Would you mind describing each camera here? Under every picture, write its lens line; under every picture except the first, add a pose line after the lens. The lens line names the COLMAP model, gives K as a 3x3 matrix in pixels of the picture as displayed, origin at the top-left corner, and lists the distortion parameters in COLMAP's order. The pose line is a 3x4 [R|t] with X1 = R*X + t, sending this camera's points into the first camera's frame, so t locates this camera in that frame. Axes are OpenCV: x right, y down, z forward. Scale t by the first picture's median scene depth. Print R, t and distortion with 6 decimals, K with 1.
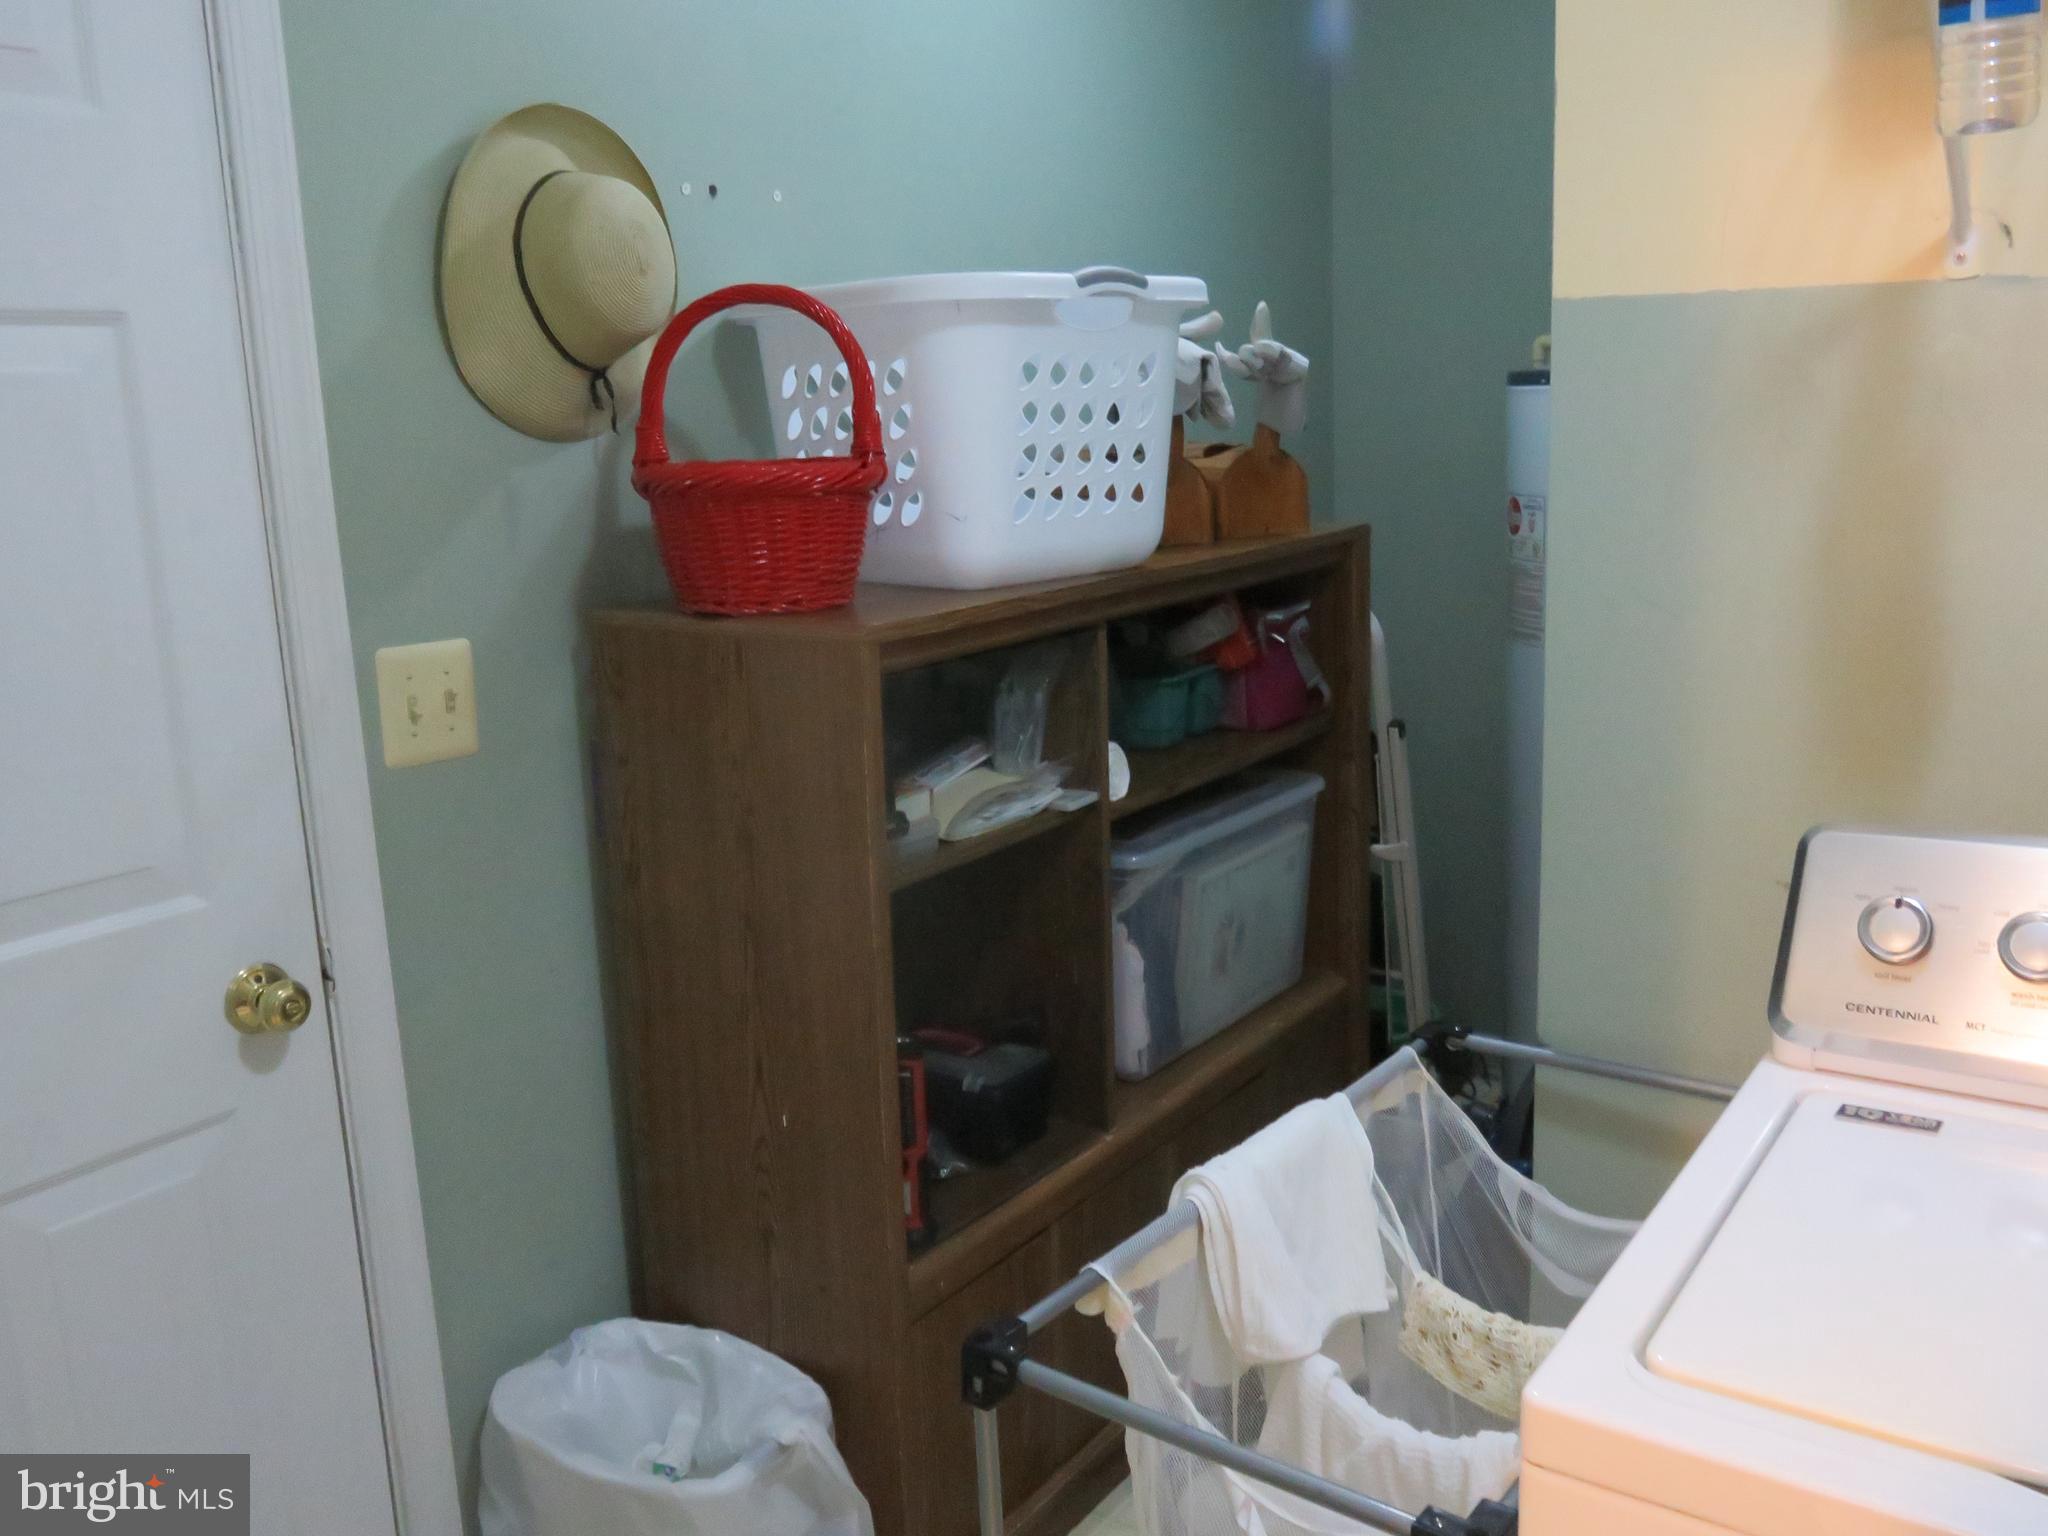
lens RADIAL K [[1702.3, 0, 1023.4], [0, 1702.3, 758.3], [0, 0, 1]] dist [-0.035042, 0.013380]
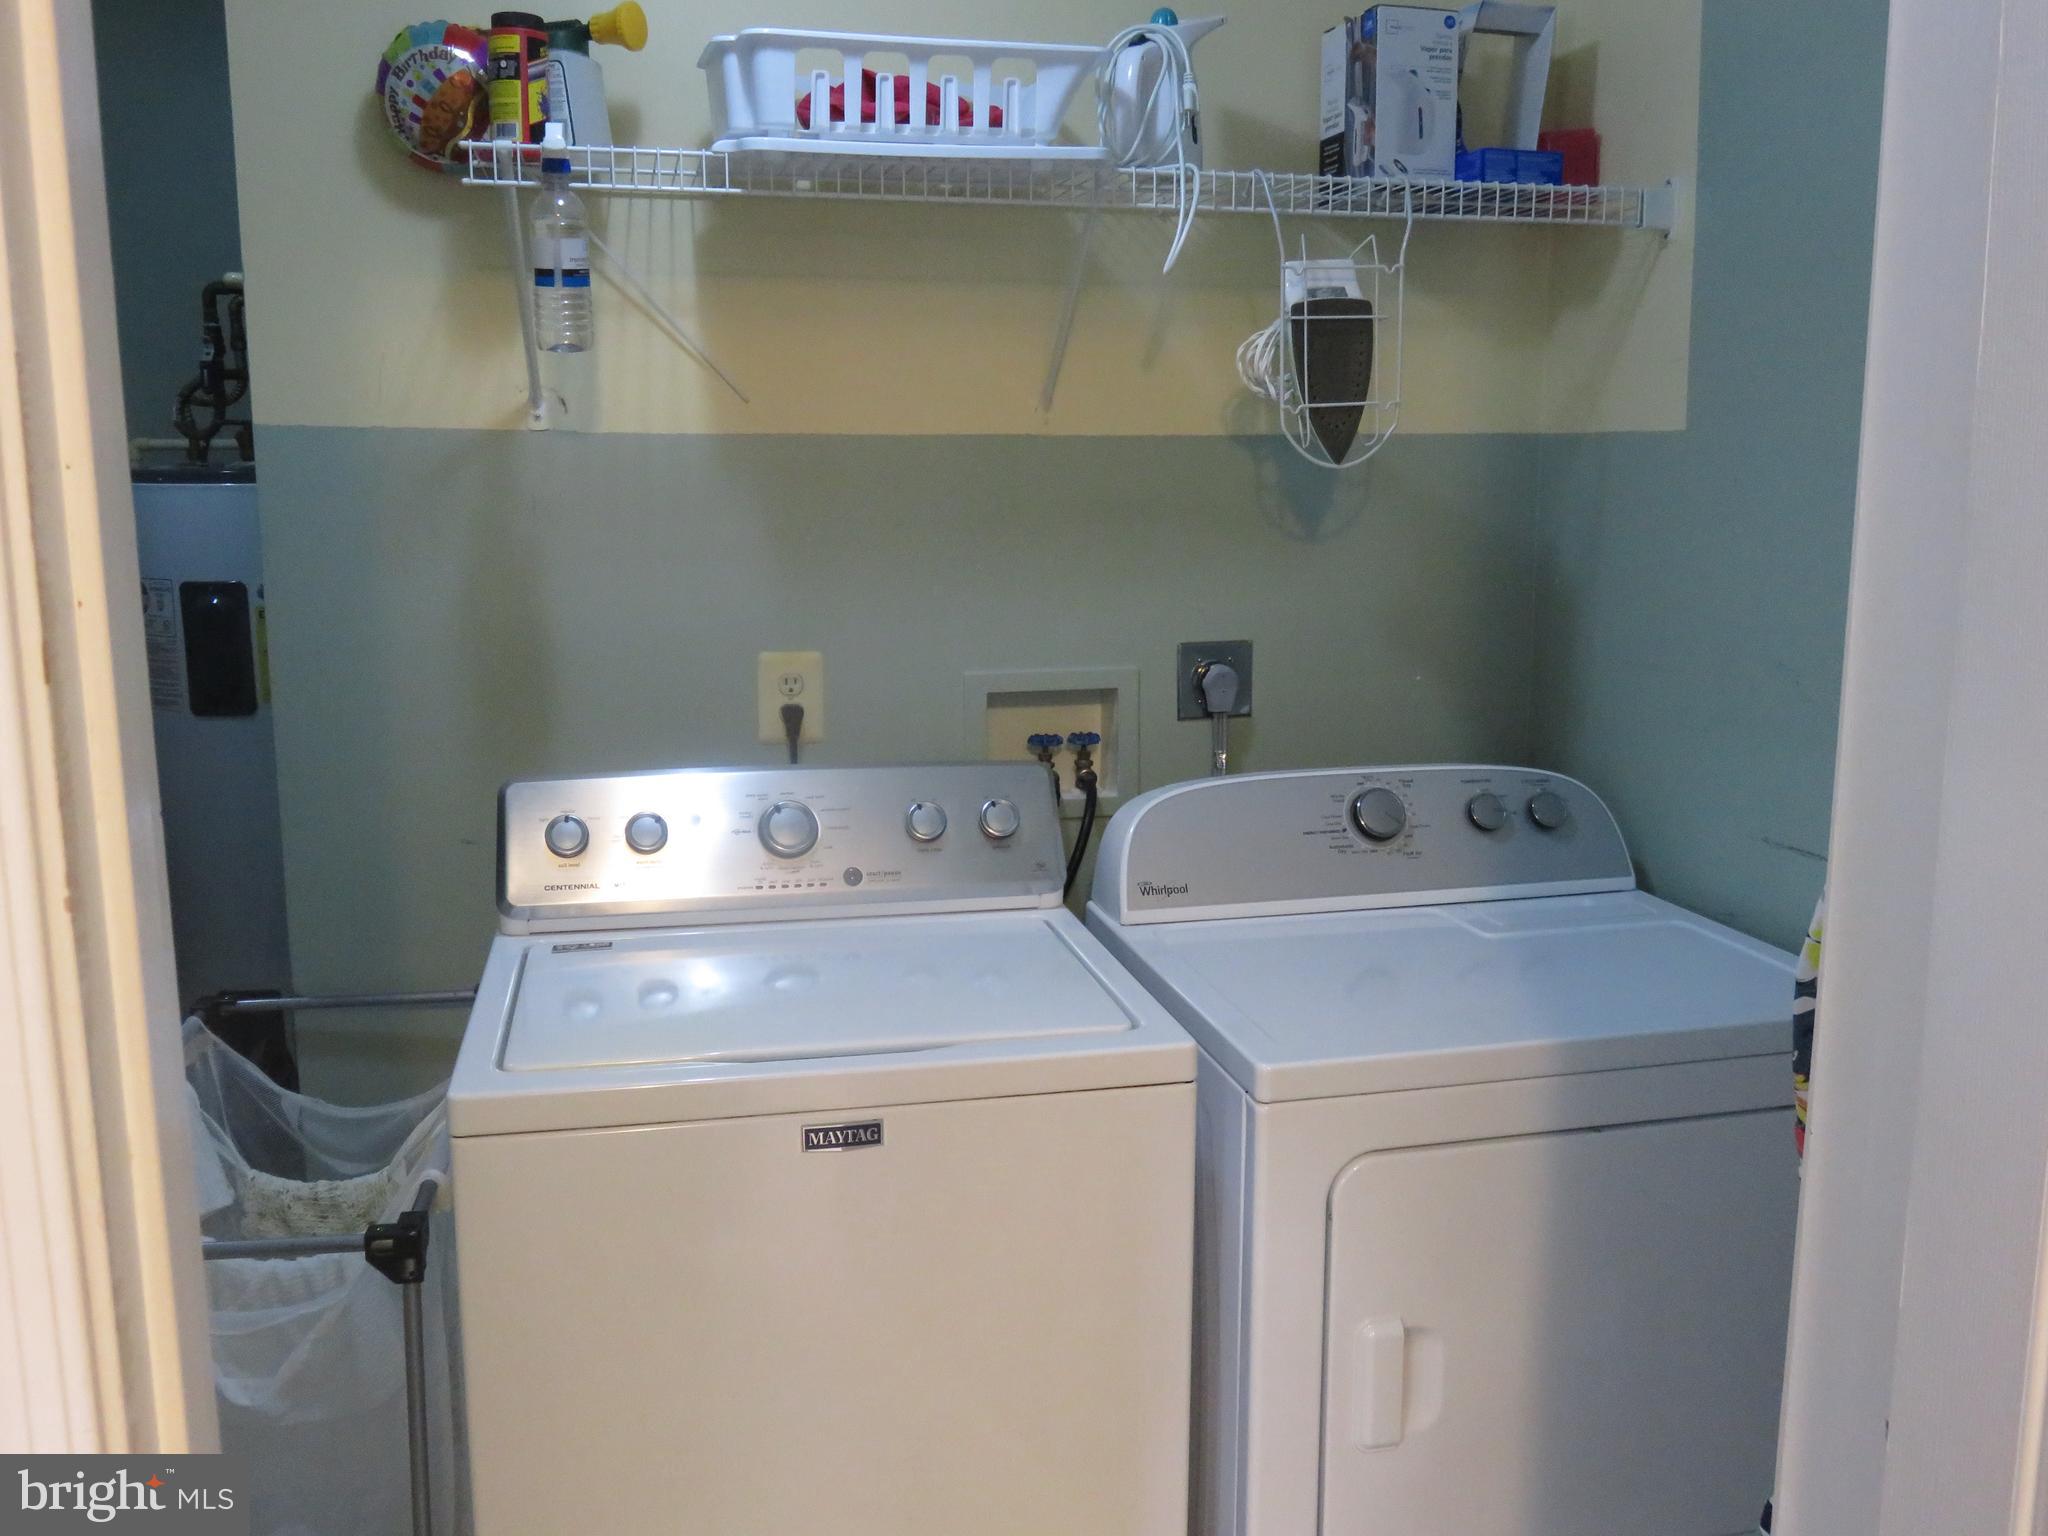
lens RADIAL K [[1702.3, 0, 1023.4], [0, 1702.3, 758.3], [0, 0, 1]] dist [-0.035042, 0.013380]
pose [[0.660067, -0.078813, 0.747061, -0.339392], [0.120367, 0.992728, -0.001620, 0.071318], [-0.741501, 0.090991, 0.664753, -0.343140]]
